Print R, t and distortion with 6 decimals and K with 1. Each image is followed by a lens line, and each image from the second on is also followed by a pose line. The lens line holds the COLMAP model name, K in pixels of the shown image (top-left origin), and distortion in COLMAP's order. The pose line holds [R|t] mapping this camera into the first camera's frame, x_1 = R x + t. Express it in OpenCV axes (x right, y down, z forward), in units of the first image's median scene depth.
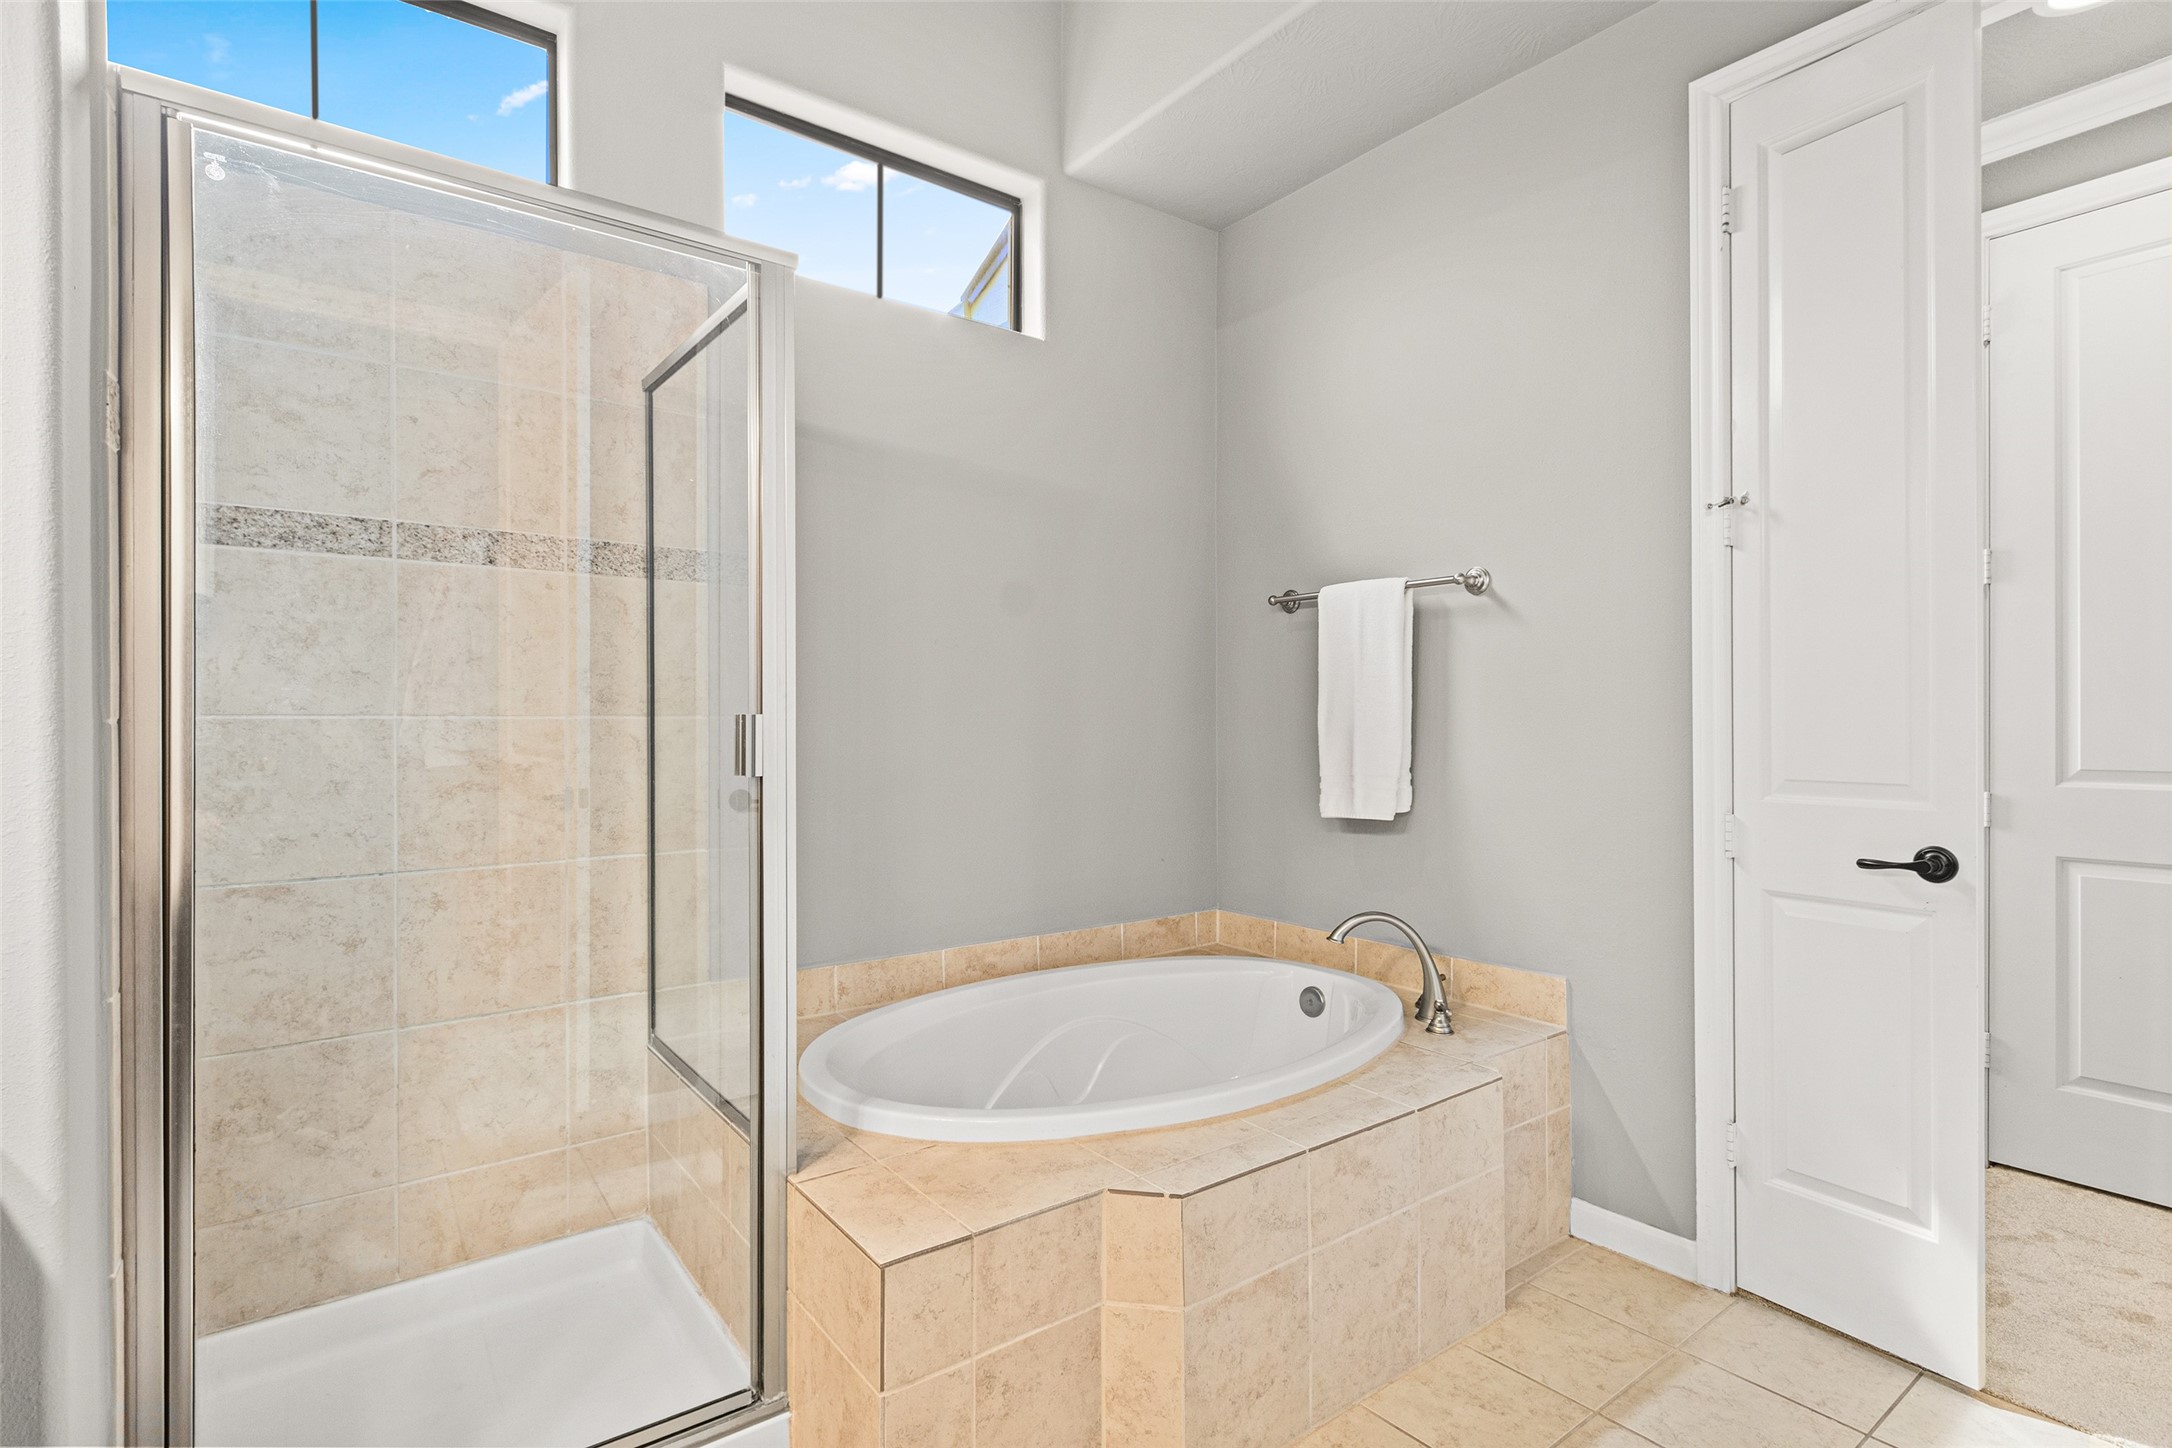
lens RADIAL K [[1055.4, 0, 1086.0], [0, 1055.4, 724.0], [0, 0, 1]] dist [0.000170, -0.001188]
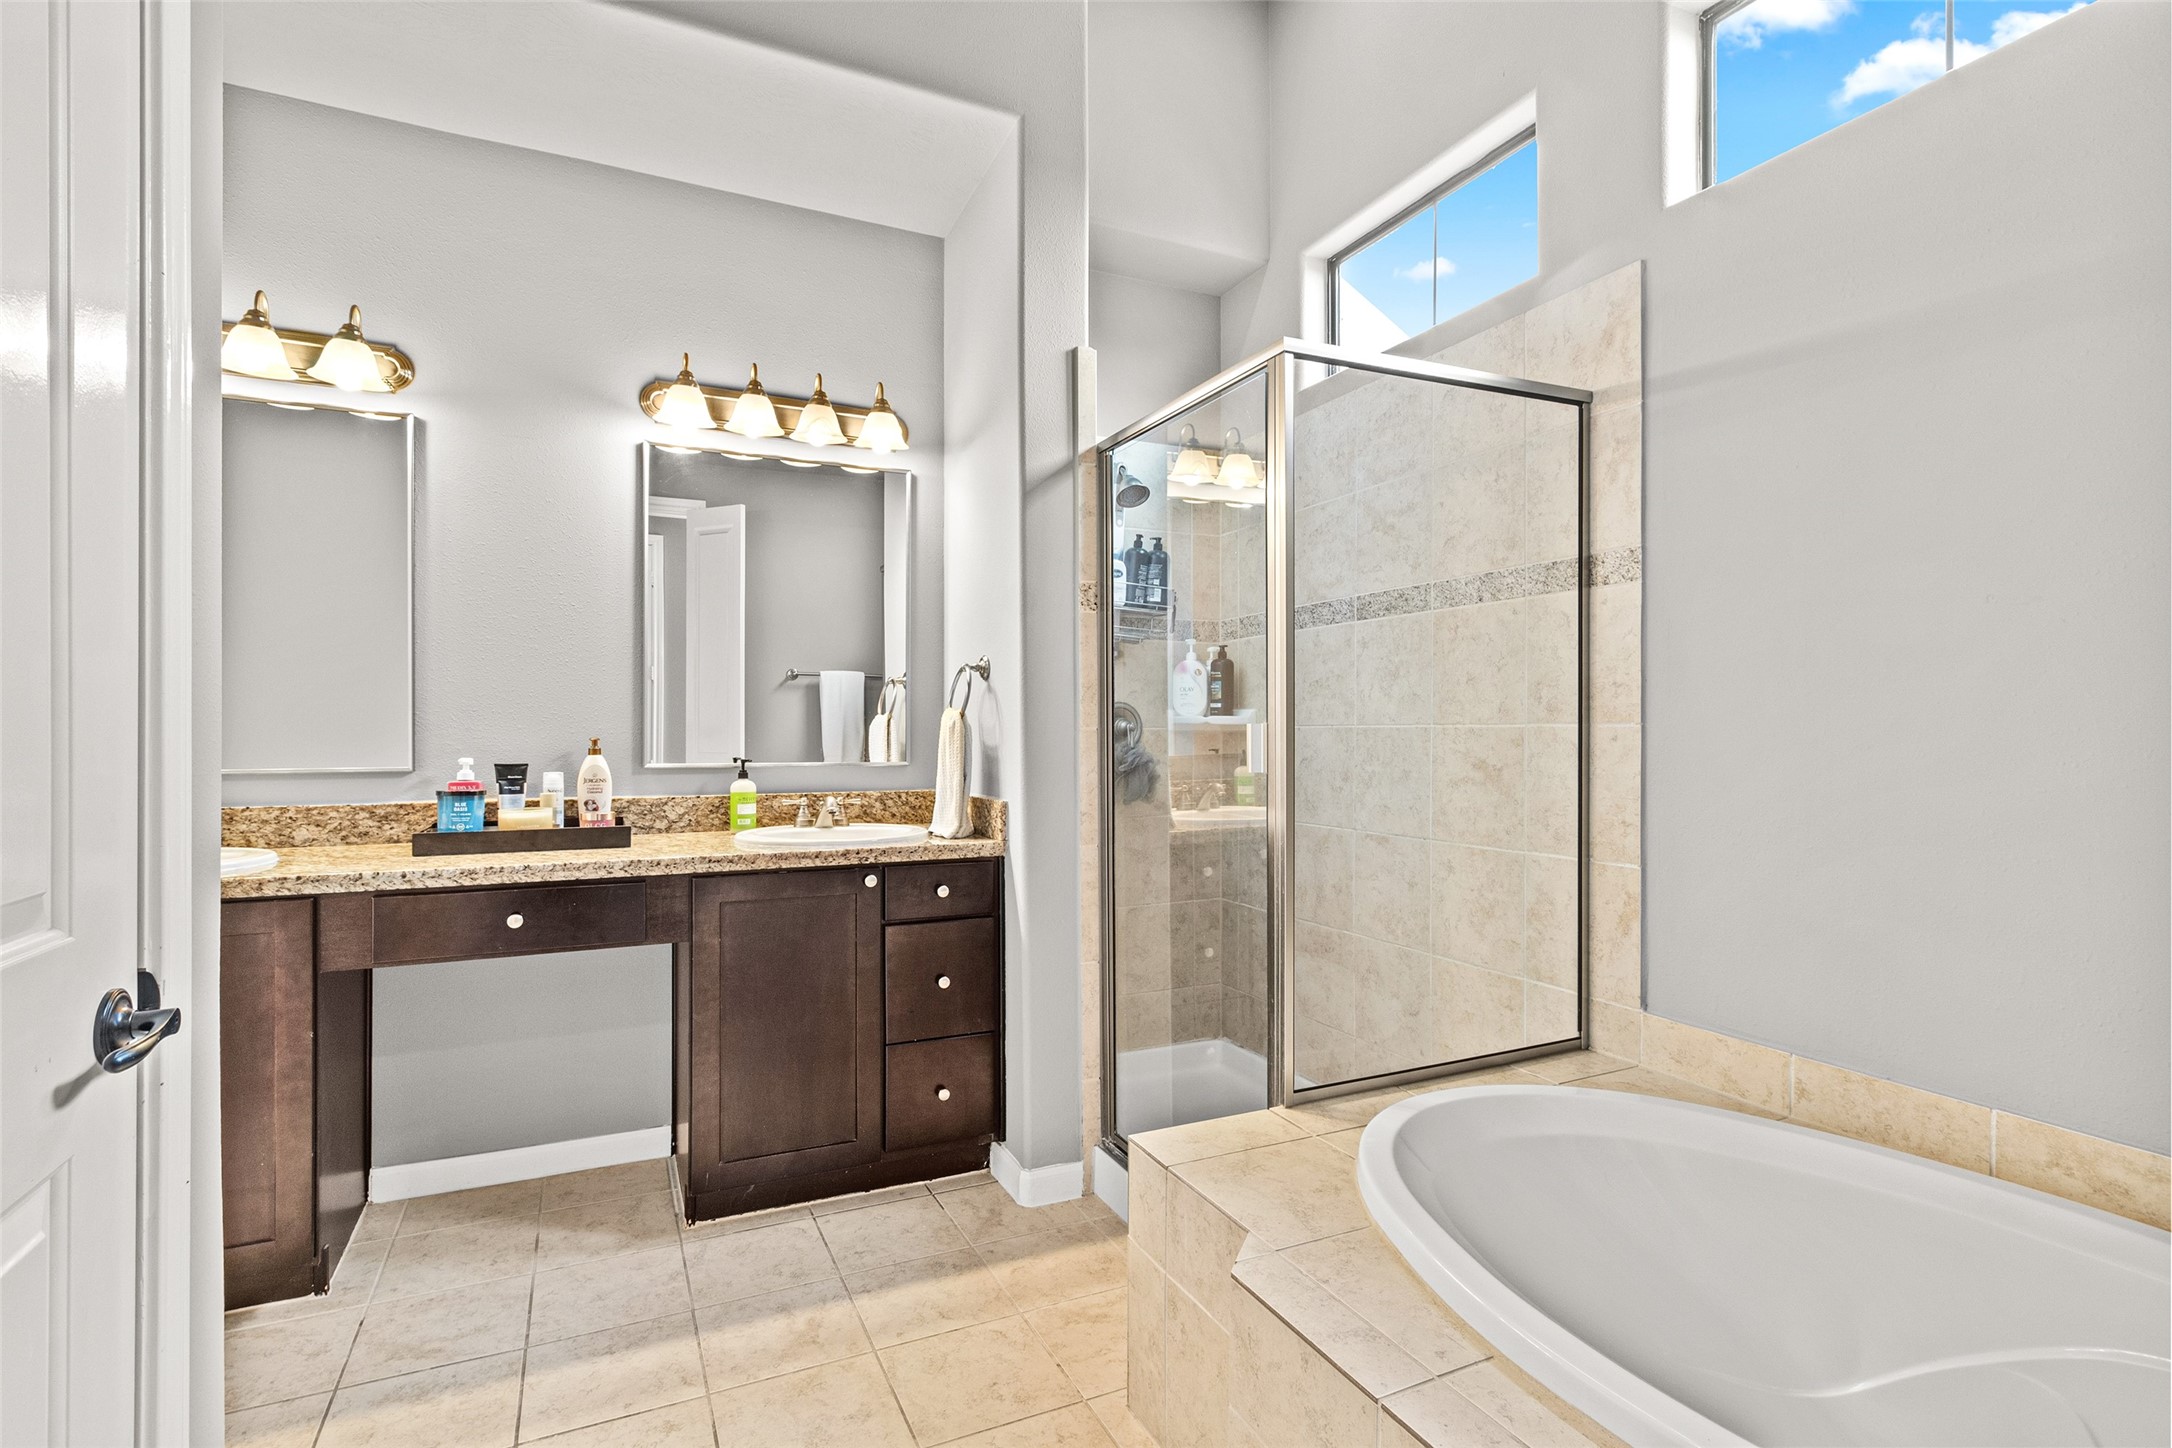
lens RADIAL K [[1041.6, 0, 1086.0], [0, 1041.6, 724.0], [0, 0, 1]] dist [0.024641, -0.000045]
pose [[-0.207722, -0.004707, -0.978177, 0.783664], [-0.002032, 0.999988, -0.004381, -0.002033], [0.978186, 0.001078, -0.207729, 0.864176]]
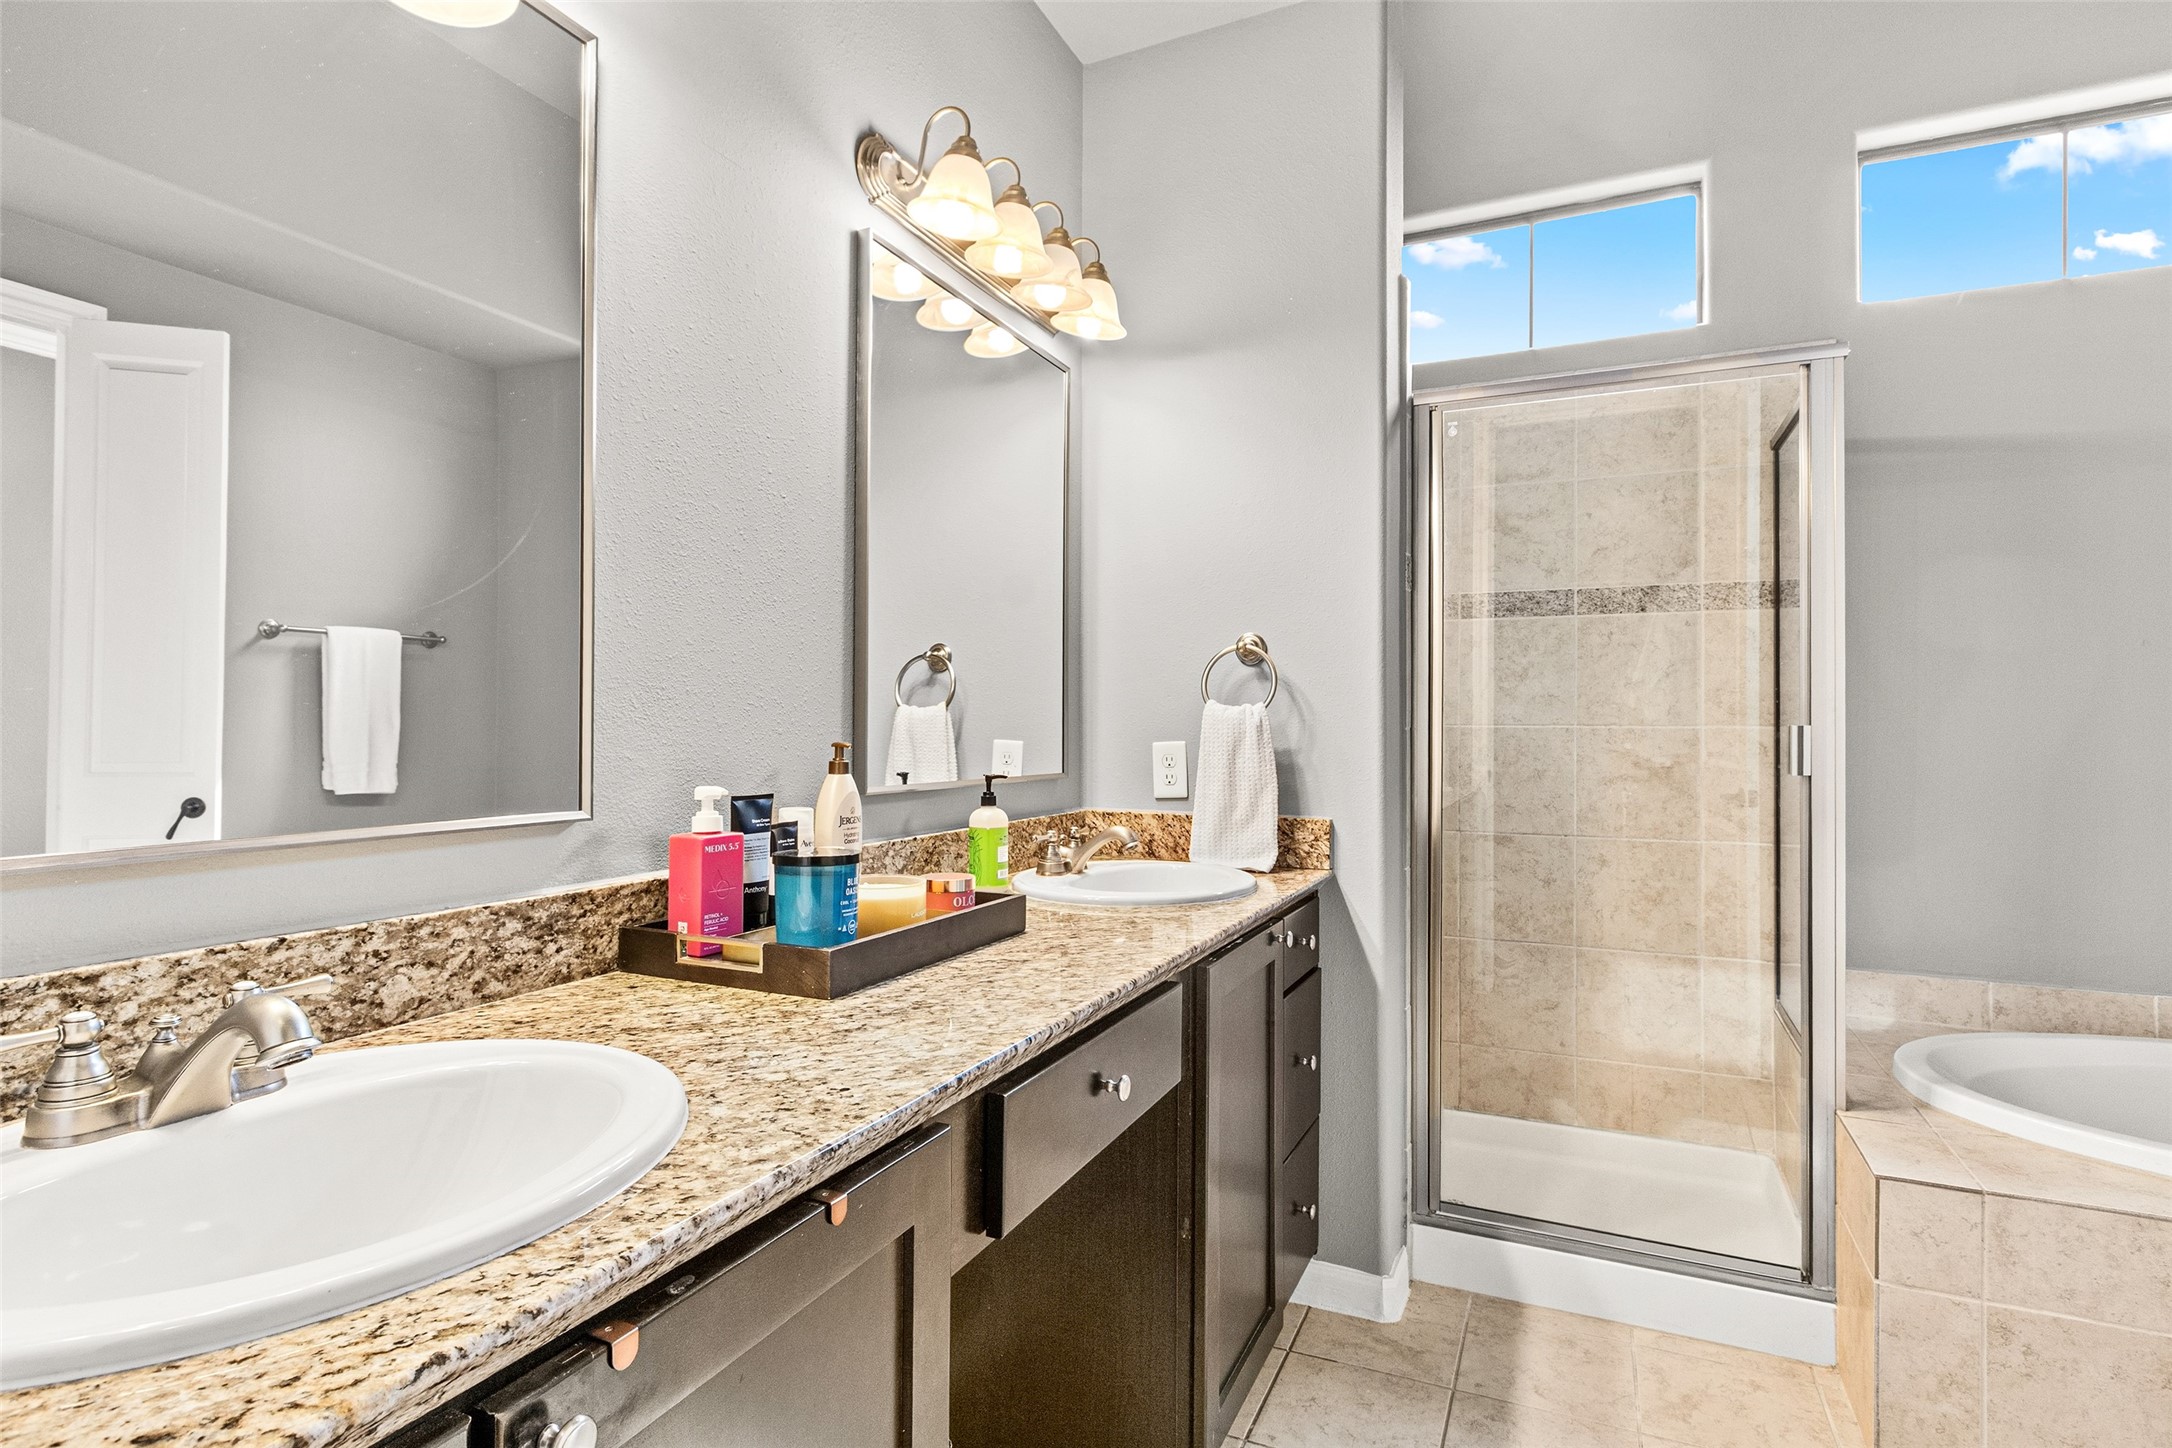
lens RADIAL K [[1109.5, 0, 1088.3], [0, 1109.5, 714.2], [0, 0, 1]] dist [0.012608, -0.000404]
pose [[0.478916, -0.005567, -0.877843, 0.355726], [-0.007922, 0.999912, -0.010663, -0.001902], [0.877825, 0.012061, 0.478830, -0.301625]]
